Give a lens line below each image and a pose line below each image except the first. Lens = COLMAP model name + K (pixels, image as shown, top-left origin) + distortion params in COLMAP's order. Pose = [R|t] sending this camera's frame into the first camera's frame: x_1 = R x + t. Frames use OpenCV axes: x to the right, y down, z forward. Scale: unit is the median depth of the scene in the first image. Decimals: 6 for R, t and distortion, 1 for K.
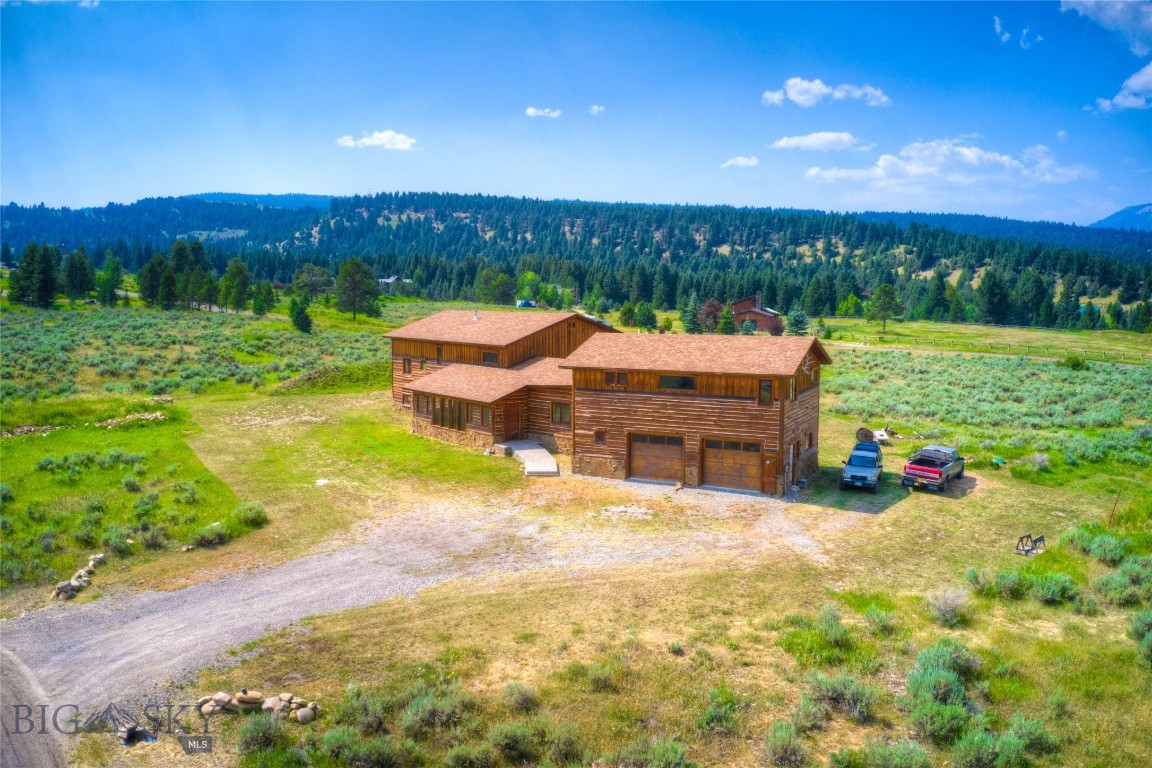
lens RADIAL K [[877.2, 0, 573.8], [0, 877.2, 384.8], [0, 0, 1]] dist [-0.028484, -0.110126]
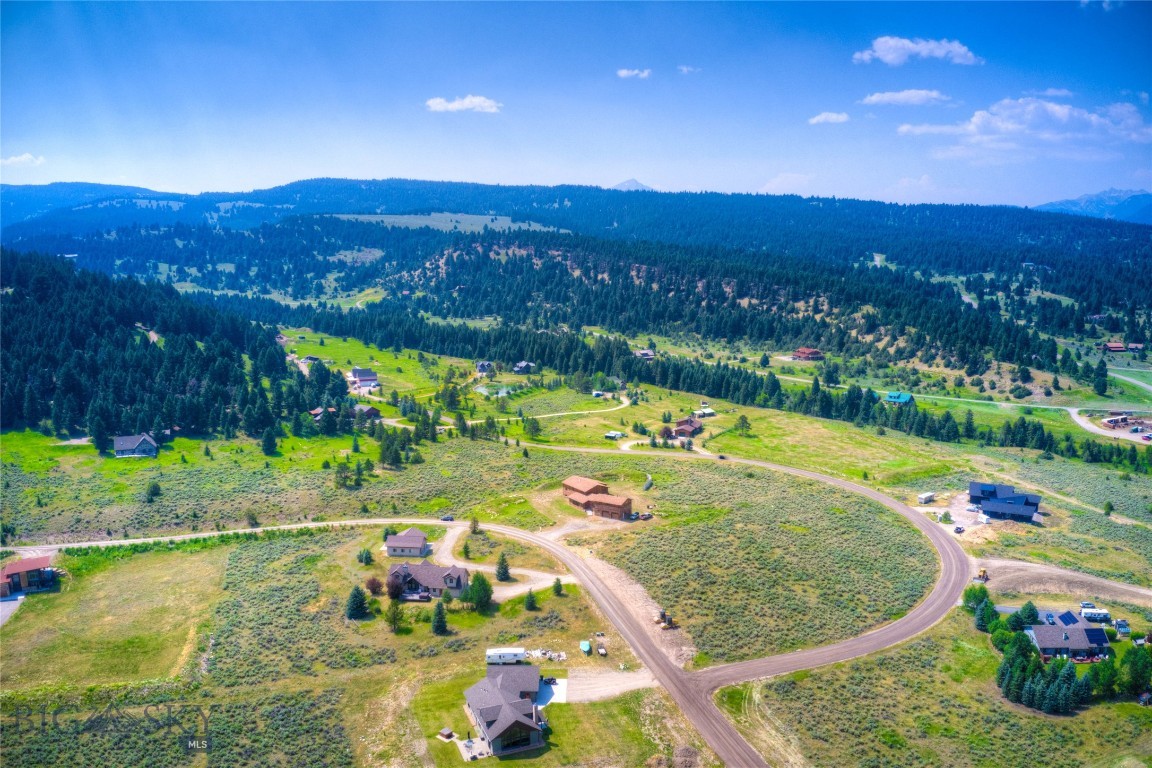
lens RADIAL K [[877.2, 0, 574.1], [0, 877.2, 383.5], [0, 0, 1]] dist [-0.028484, -0.110126]
pose [[0.994632, 0.000850, -0.103472, 0.033281], [0.004592, 0.998618, 0.052347, -0.070580], [0.103373, -0.052542, 0.993254, -0.288988]]
